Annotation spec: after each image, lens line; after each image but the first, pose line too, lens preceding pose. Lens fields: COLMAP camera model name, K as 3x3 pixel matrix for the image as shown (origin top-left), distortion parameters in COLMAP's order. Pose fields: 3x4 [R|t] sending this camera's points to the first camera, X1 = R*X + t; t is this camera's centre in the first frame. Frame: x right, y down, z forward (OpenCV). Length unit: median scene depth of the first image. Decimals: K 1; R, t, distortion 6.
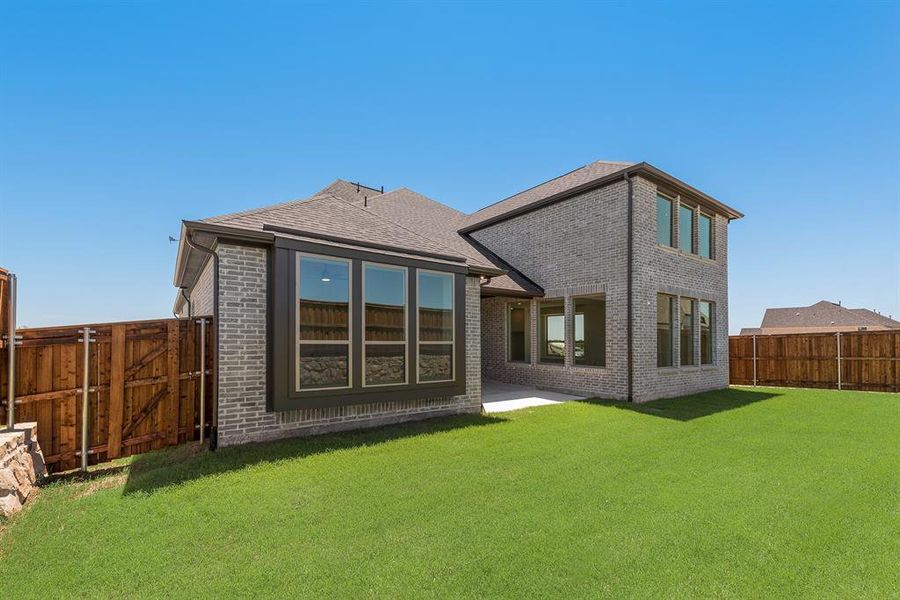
lens RADIAL K [[382.4, 0, 448.1], [0, 382.4, 337.9], [0, 0, 1]] dist [0.001382, 0.000148]
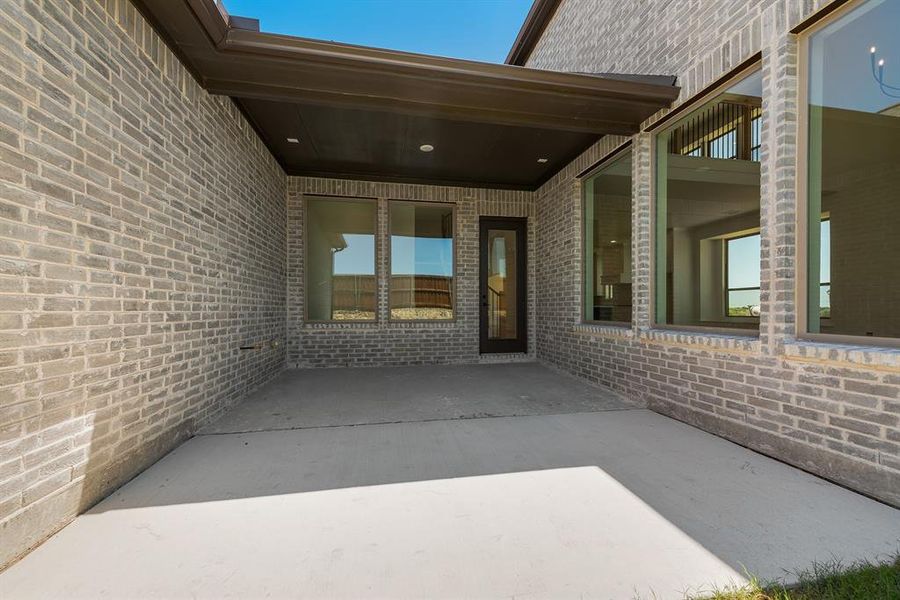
lens RADIAL K [[351.8, 0, 449.0], [0, 351.8, 315.7], [0, 0, 1]] dist [0.001089, 0.000074]
pose [[0.899990, 0.004986, -0.435882, 0.215784], [0.002325, 0.999865, 0.016238, 0.053406], [0.435905, -0.015627, 0.899857, 0.685305]]
